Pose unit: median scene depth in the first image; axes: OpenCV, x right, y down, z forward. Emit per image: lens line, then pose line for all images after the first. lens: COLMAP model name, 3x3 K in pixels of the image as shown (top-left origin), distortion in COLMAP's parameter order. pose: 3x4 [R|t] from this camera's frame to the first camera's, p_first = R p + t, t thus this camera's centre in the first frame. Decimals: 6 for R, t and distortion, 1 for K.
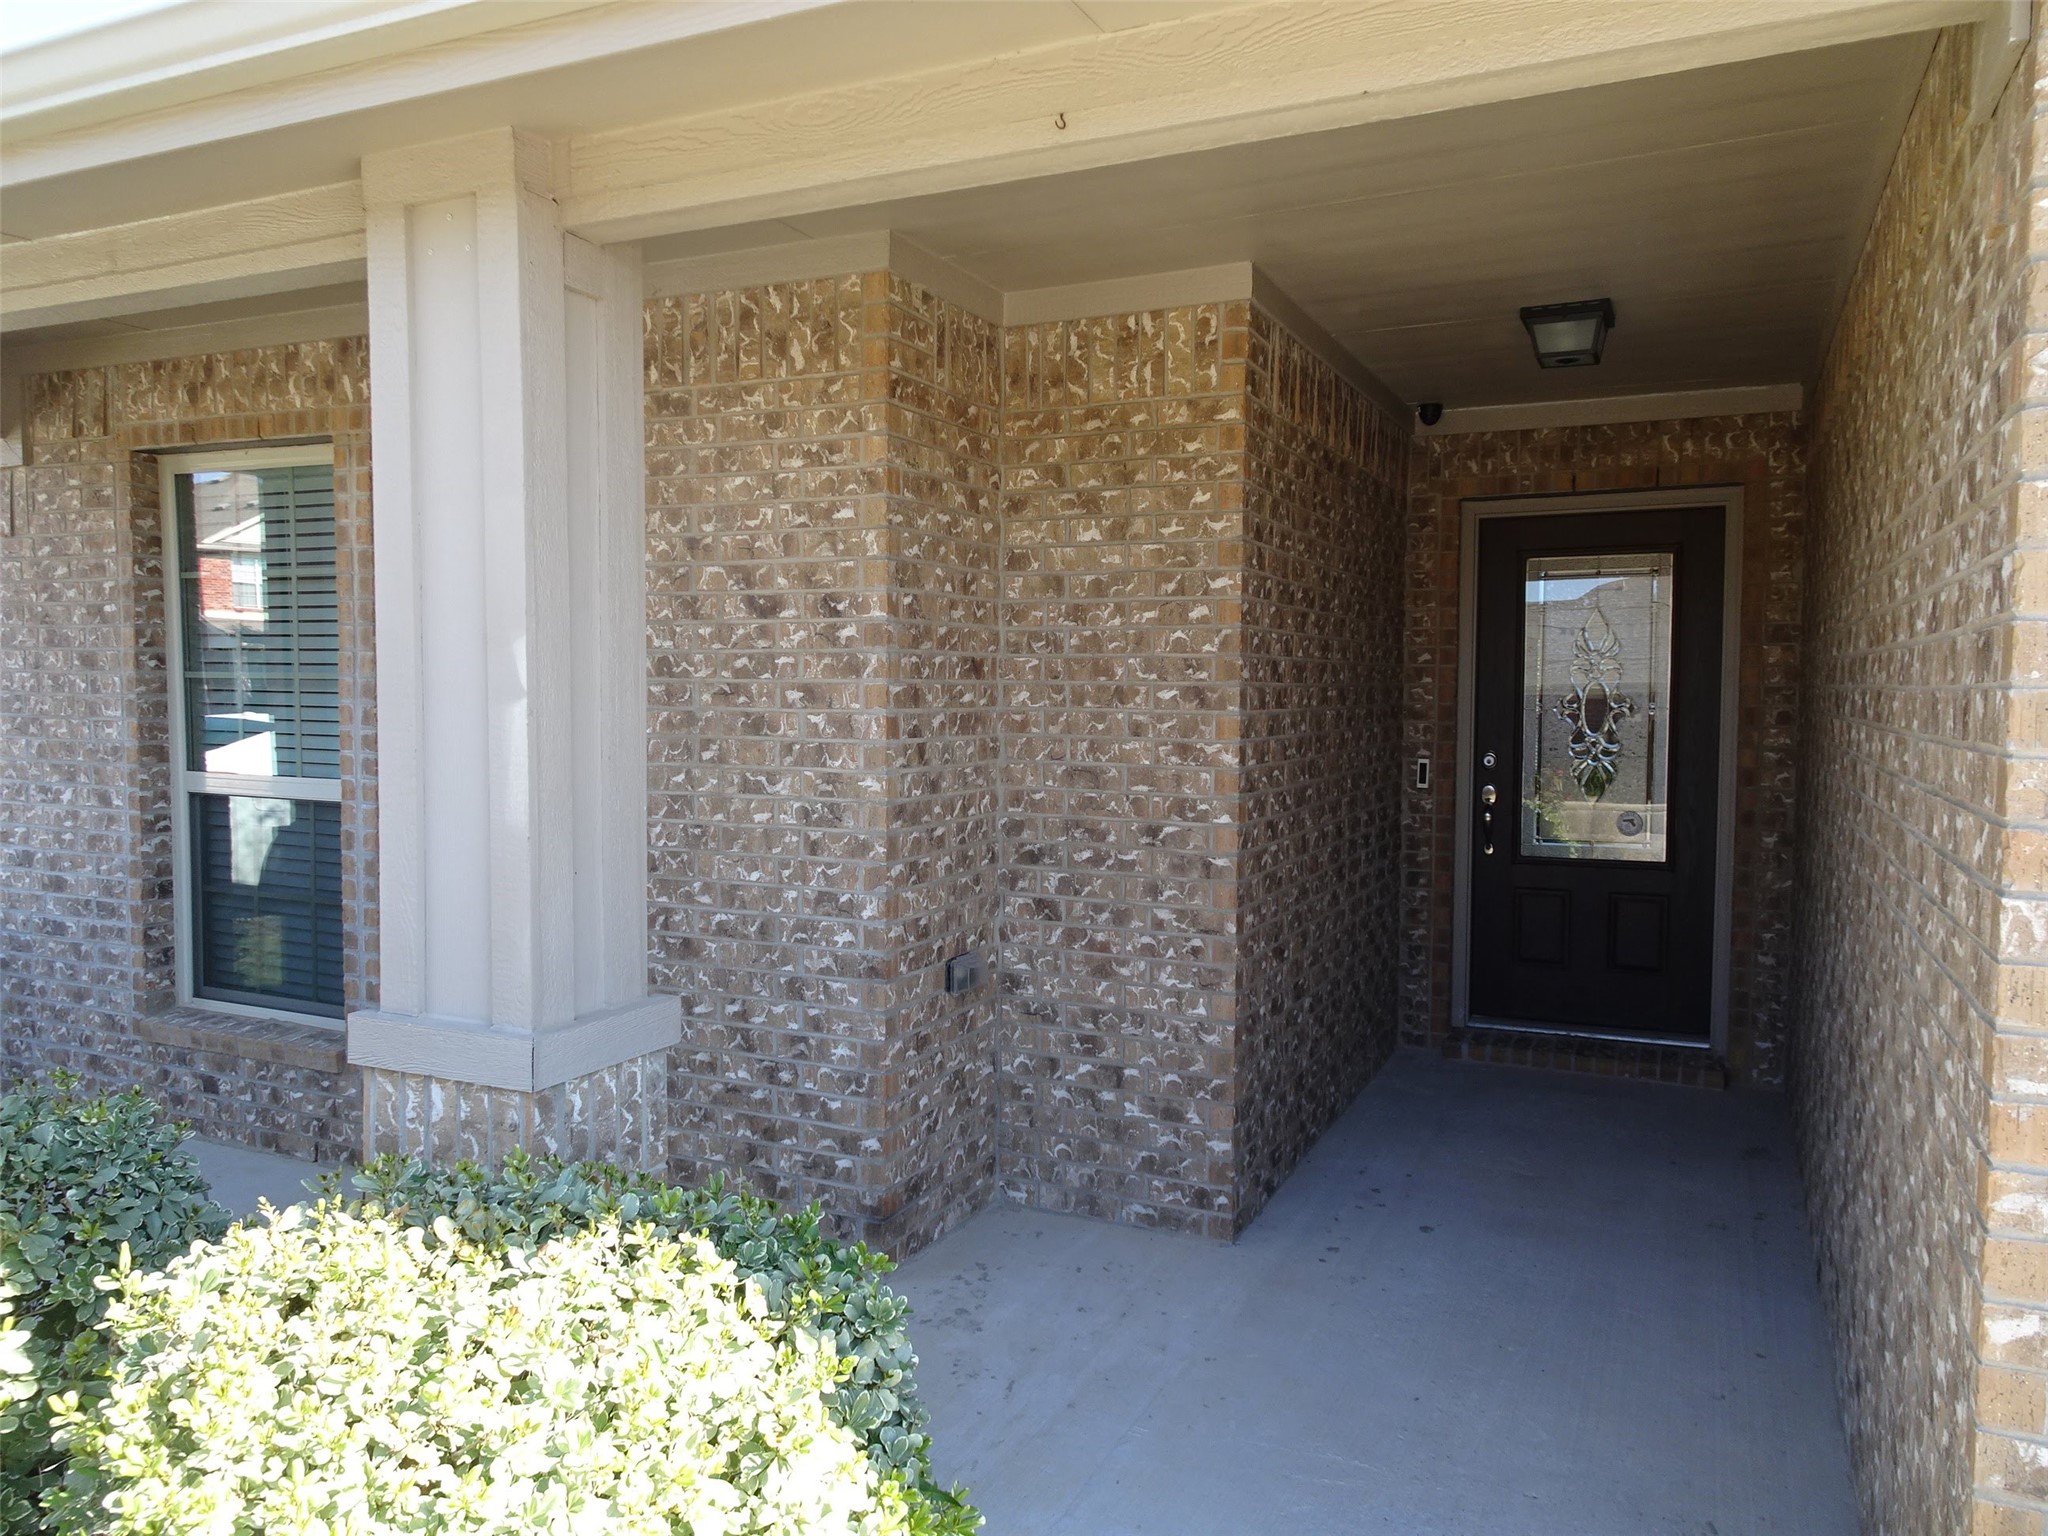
lens RADIAL K [[1442.1, 0, 1030.3], [0, 1442.1, 761.6], [0, 0, 1]] dist [0.006131, -0.005847]
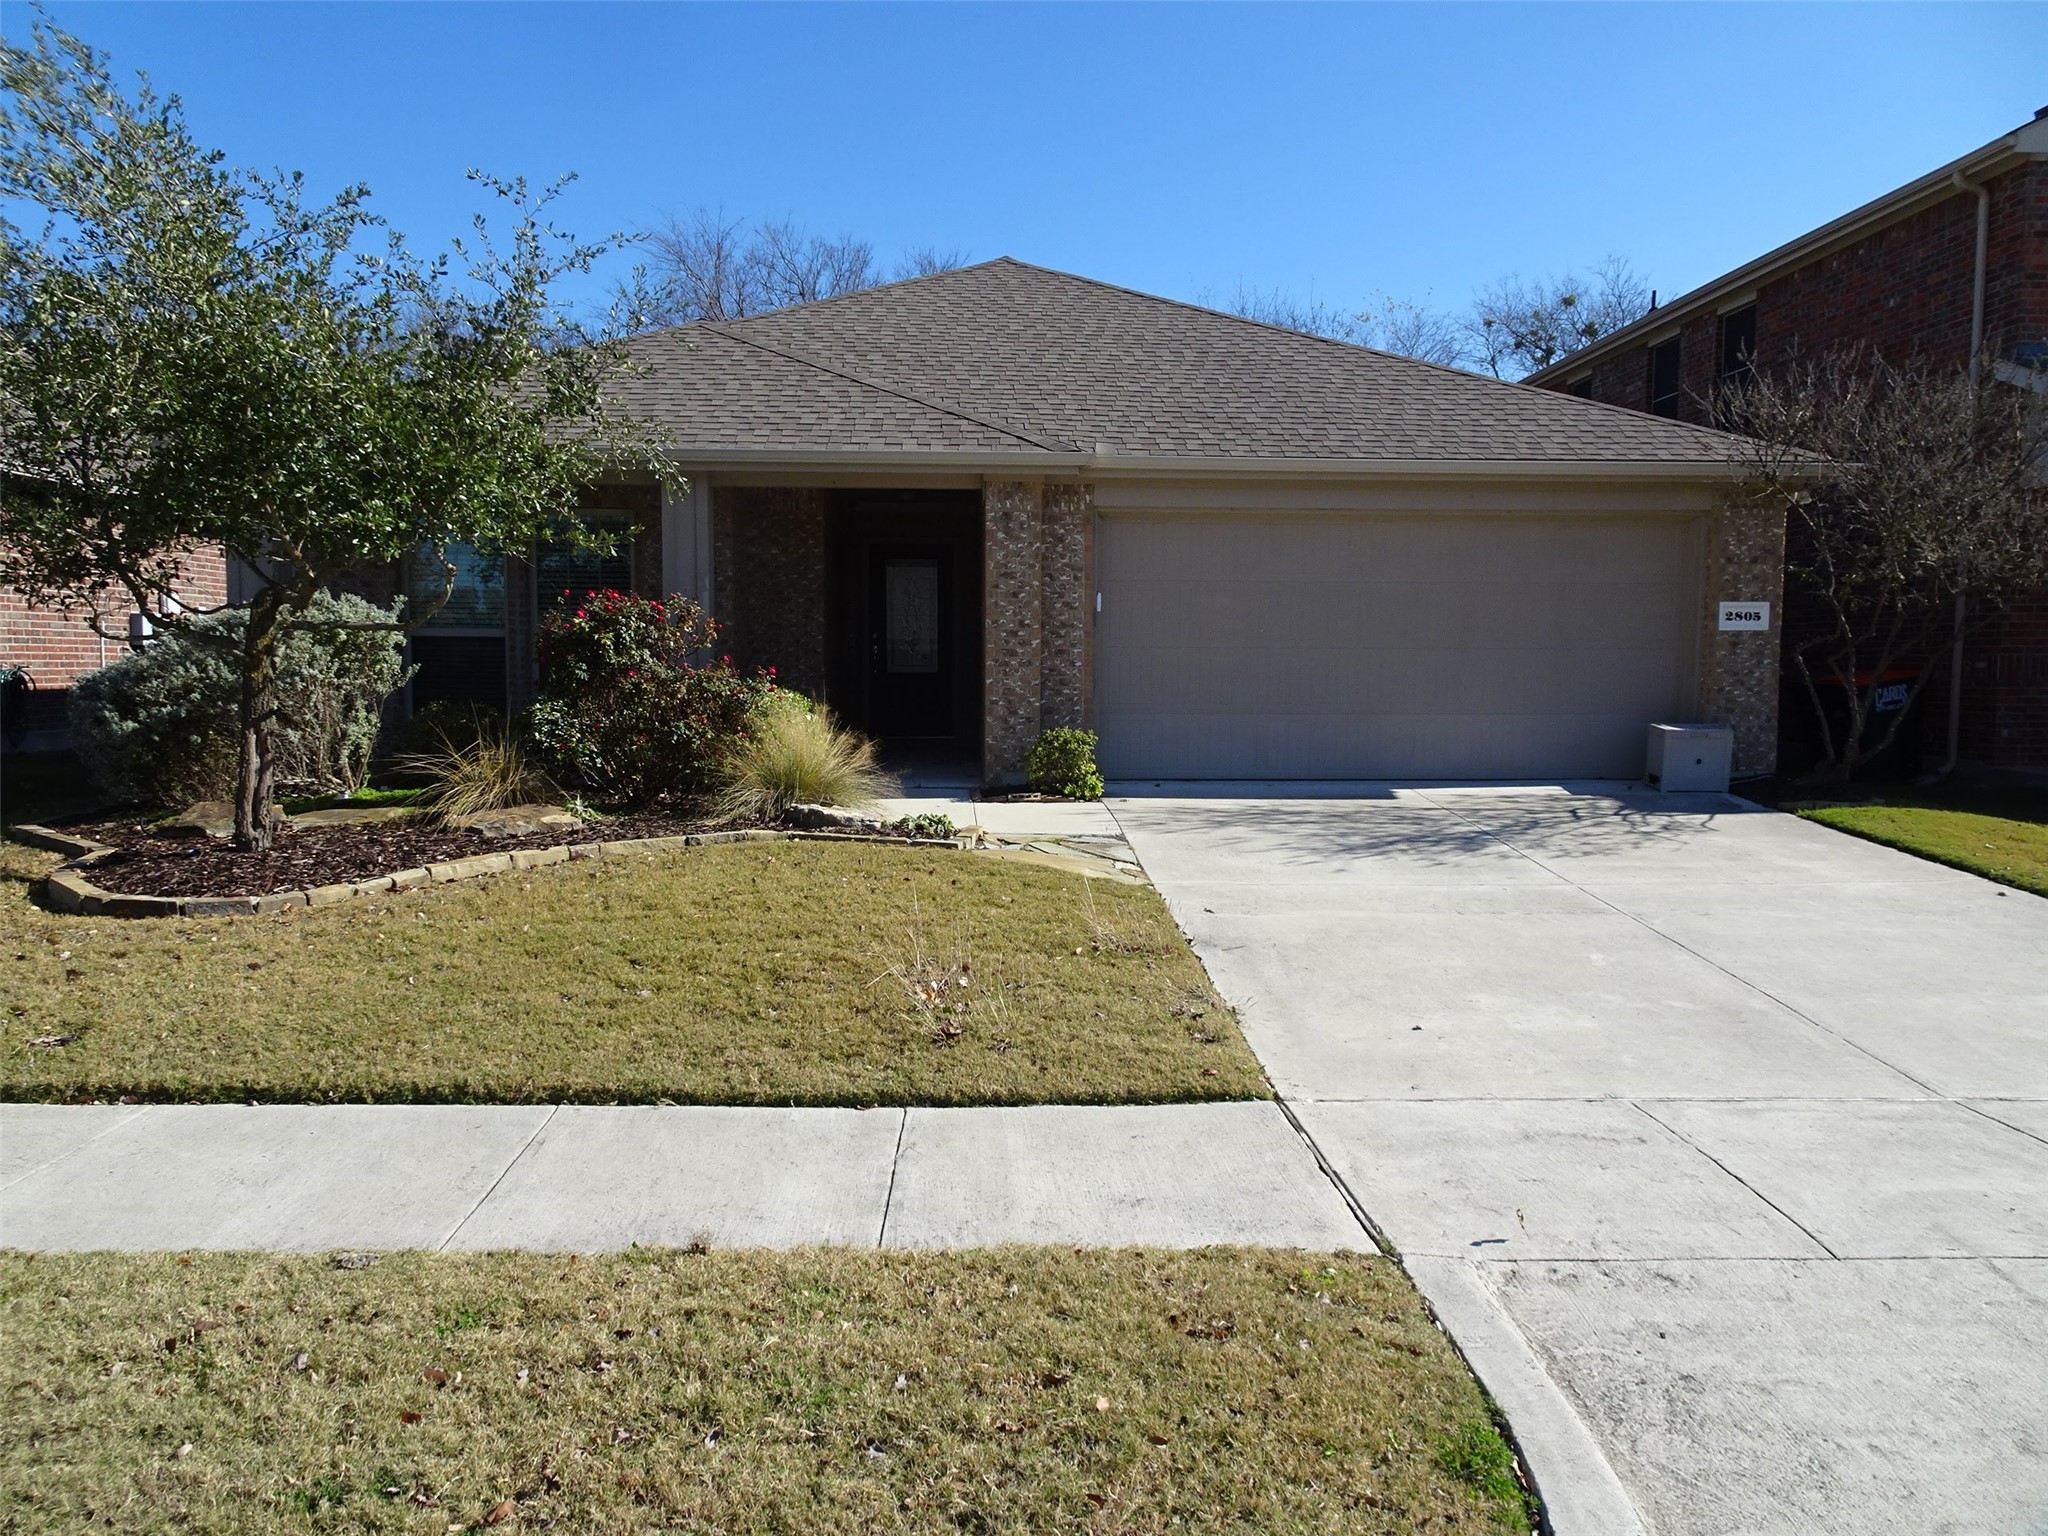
lens RADIAL K [[1442.1, 0, 1019.7], [0, 1442.1, 766.7], [0, 0, 1]] dist [0.006131, -0.005847]
pose [[0.888466, -0.038942, 0.457287, -1.041314], [0.029538, 0.999180, 0.027700, 0.272433], [-0.457991, -0.011103, 0.888888, -2.299678]]
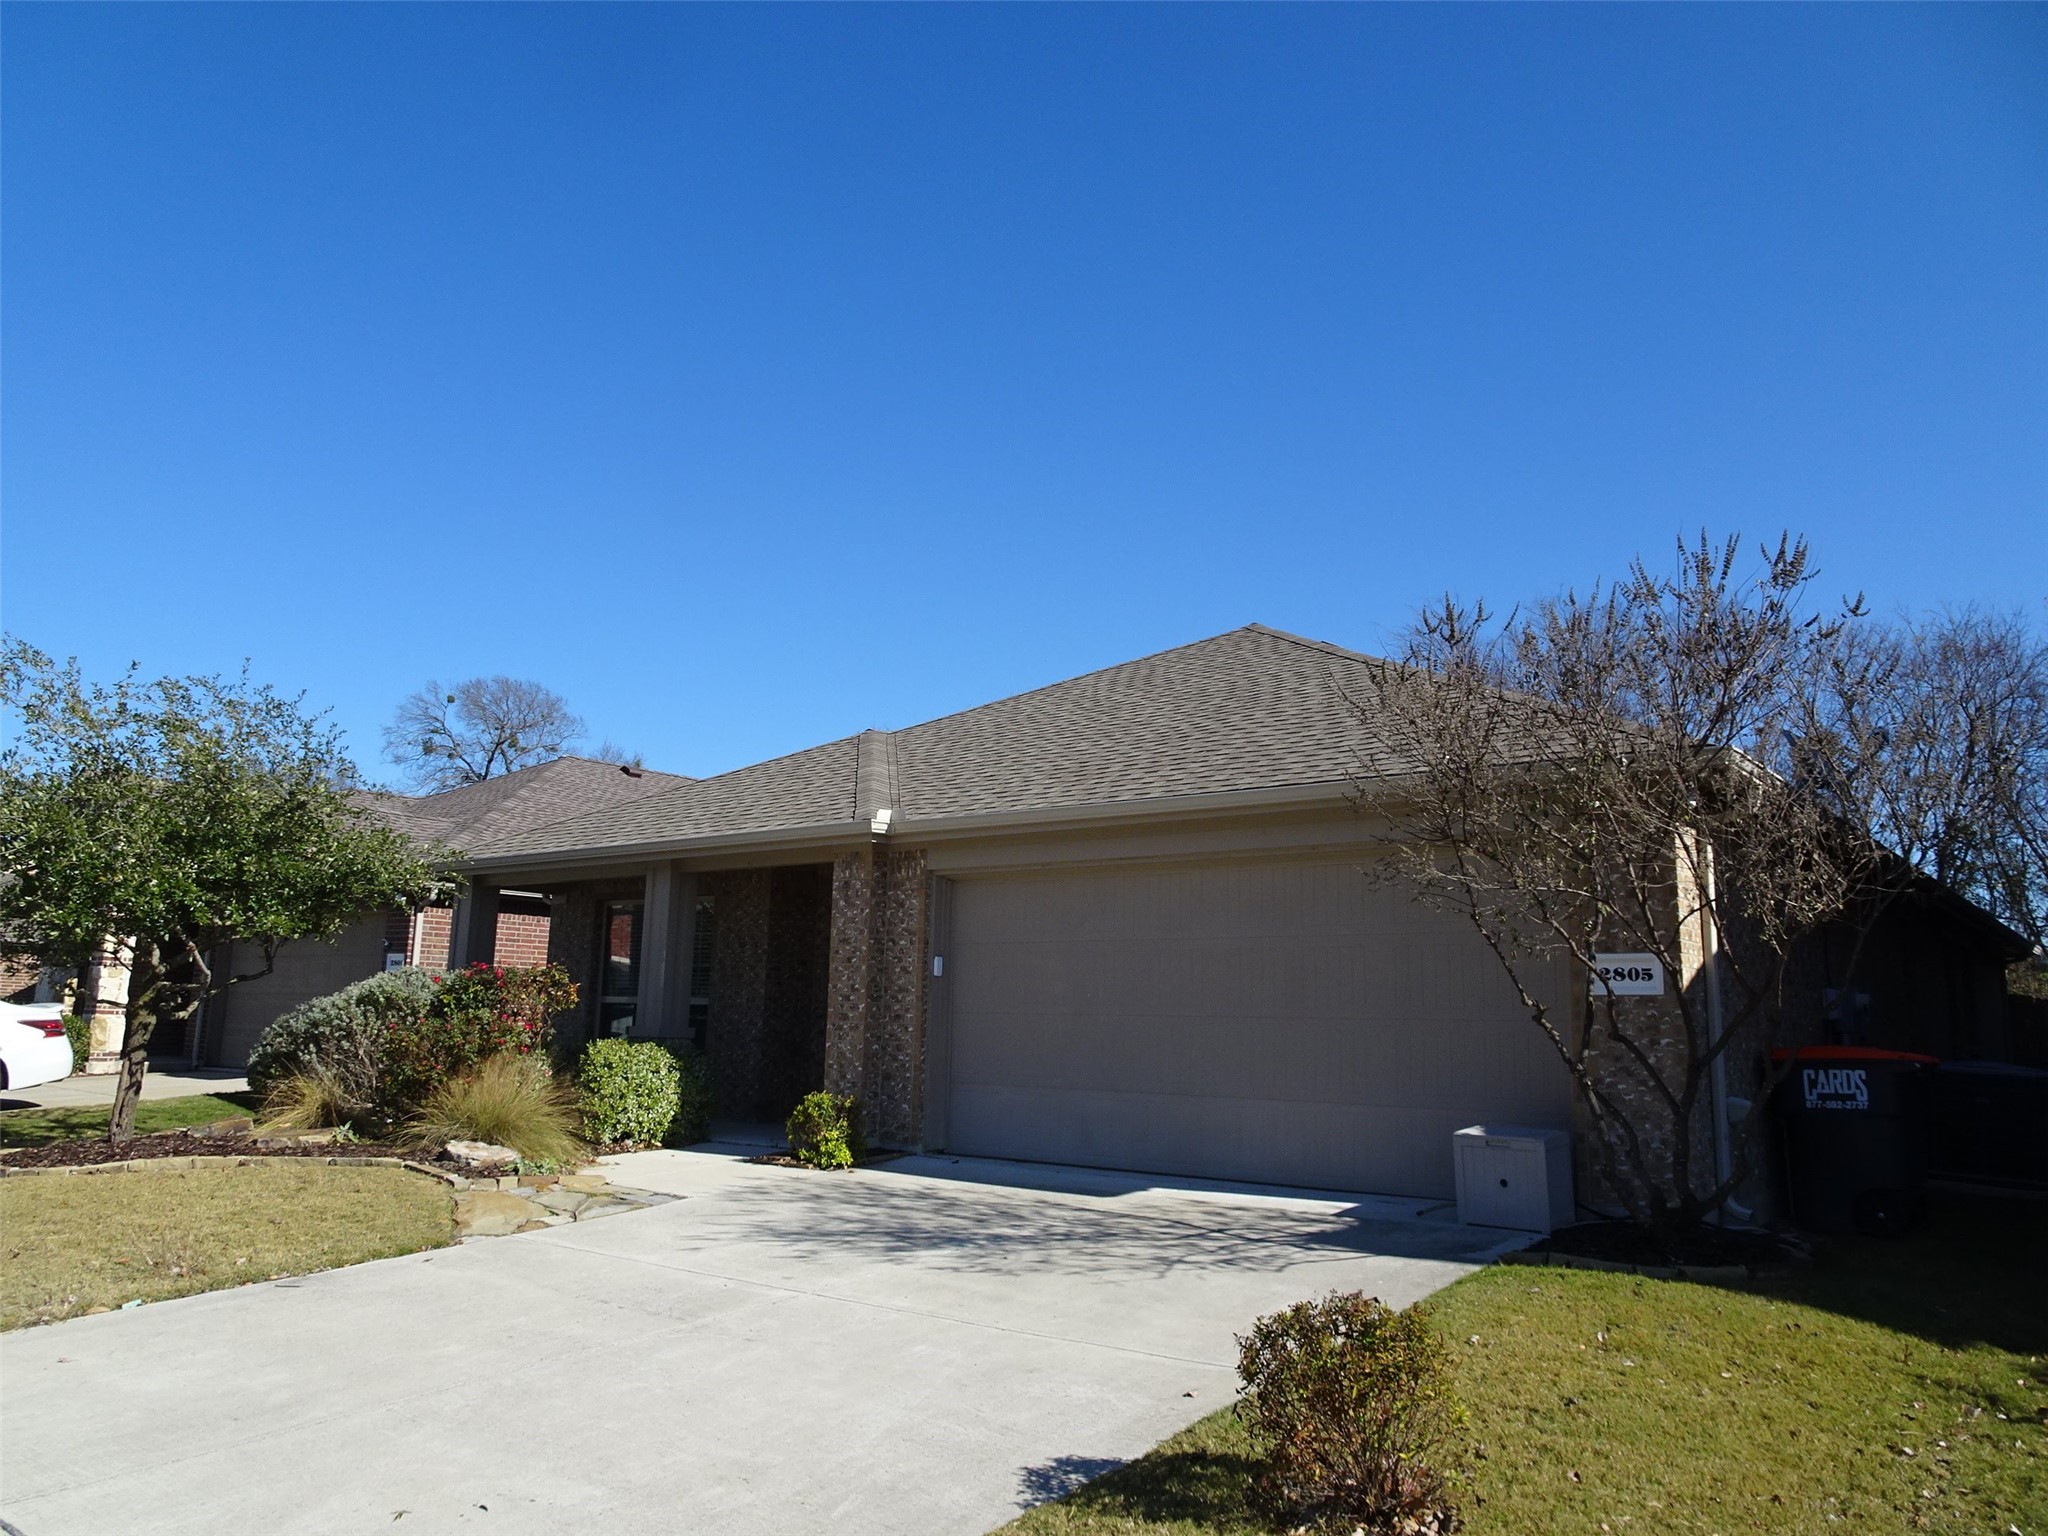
lens RADIAL K [[1442.1, 0, 1014.0], [0, 1442.1, 764.4], [0, 0, 1]] dist [0.006131, -0.005847]
pose [[0.970077, -0.028643, -0.241101, 1.454325], [-0.030227, 0.971044, -0.236980, 0.313742], [0.240908, 0.237177, 0.941122, -2.552002]]
